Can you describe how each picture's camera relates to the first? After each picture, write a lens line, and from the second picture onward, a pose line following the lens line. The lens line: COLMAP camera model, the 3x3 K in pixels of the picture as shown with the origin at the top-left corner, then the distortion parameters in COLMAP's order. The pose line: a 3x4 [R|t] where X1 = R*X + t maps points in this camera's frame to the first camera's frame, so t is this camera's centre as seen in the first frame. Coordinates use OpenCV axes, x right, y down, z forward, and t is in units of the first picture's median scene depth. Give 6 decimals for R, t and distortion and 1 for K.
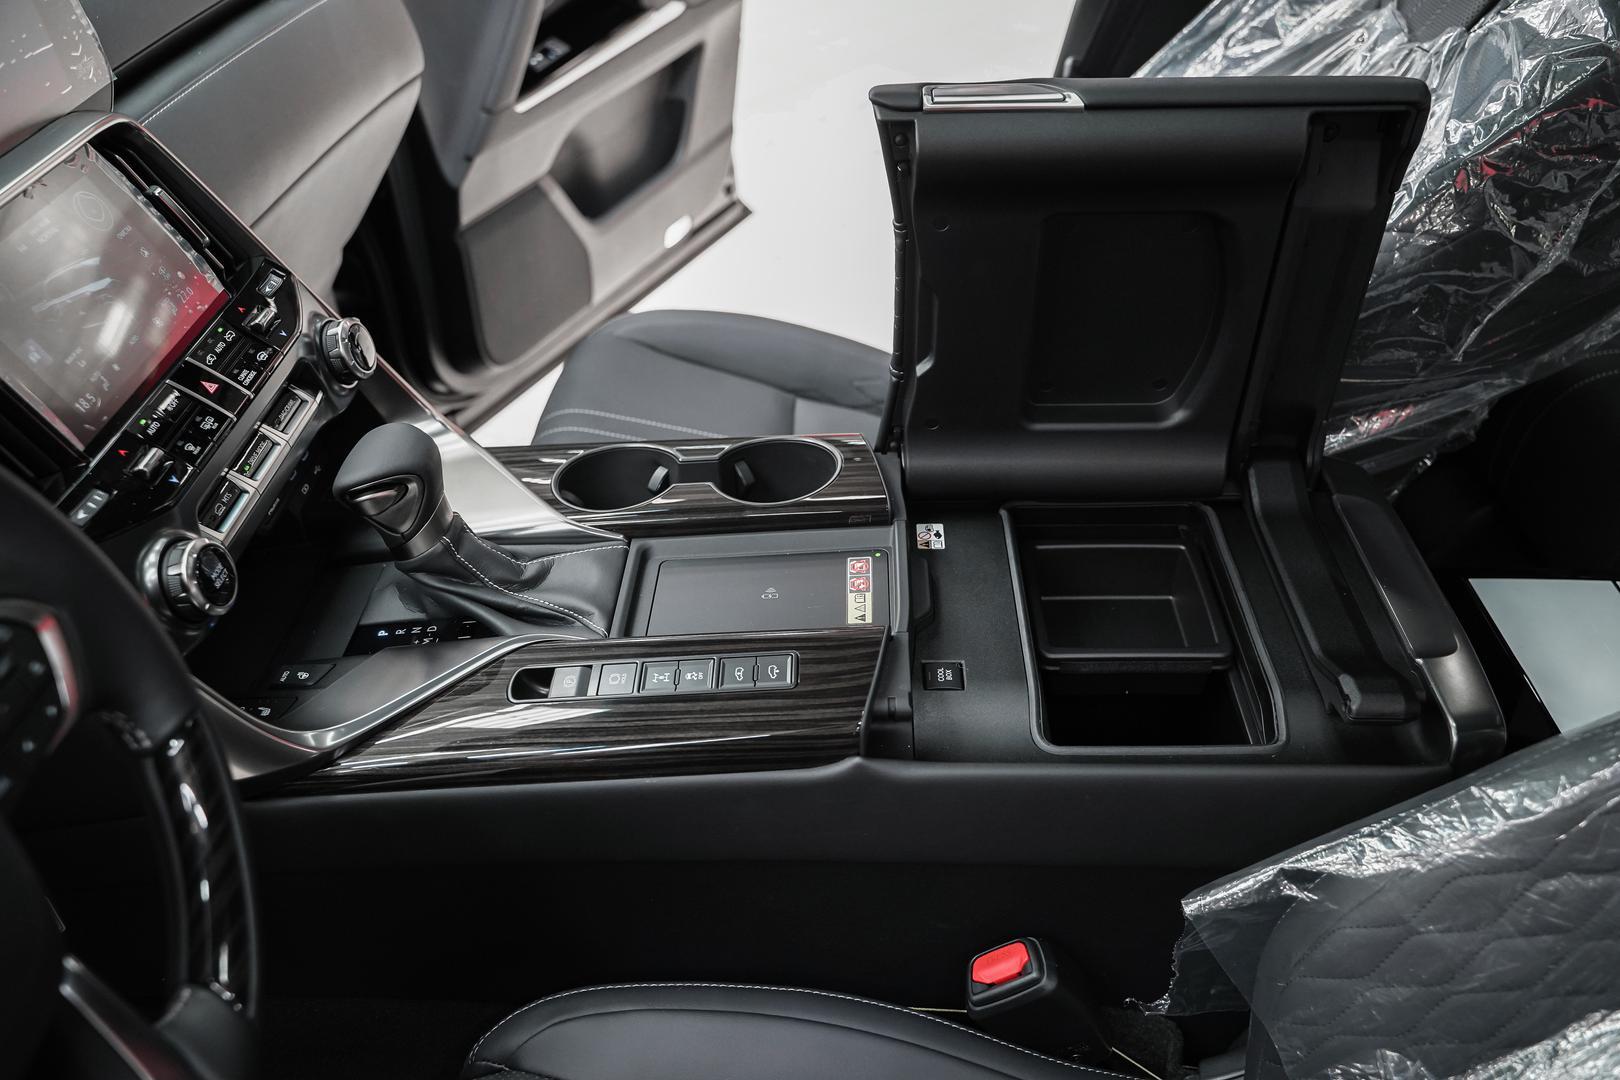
lens RADIAL K [[1316.0, 0, 796.6], [0, 1316.0, 539.3], [0, 0, 1]] dist [0.004124, 0.003557]
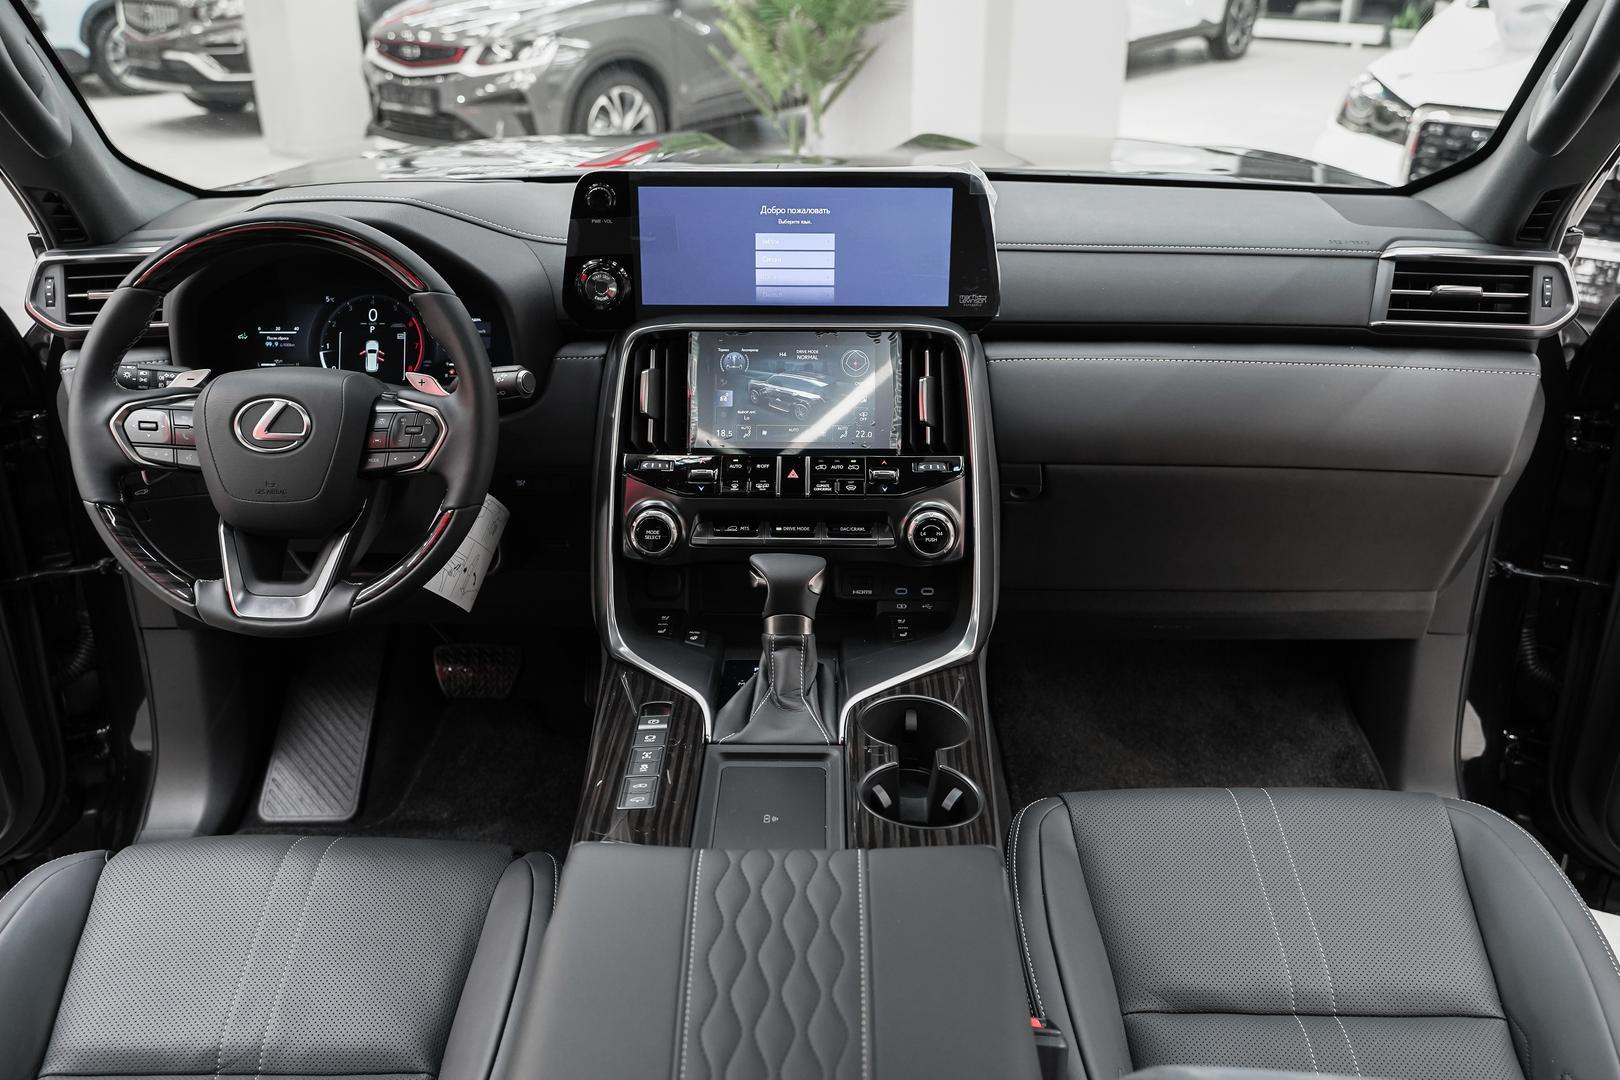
lens RADIAL K [[1314.2, 0, 808.5], [0, 1314.2, 556.6], [0, 0, 1]] dist [-0.013454, 0.010766]
pose [[0.025713, 0.461040, -0.887006, 0.948381], [-0.594180, 0.720604, 0.357324, -0.589399], [0.803921, 0.517853, 0.292470, 0.577517]]
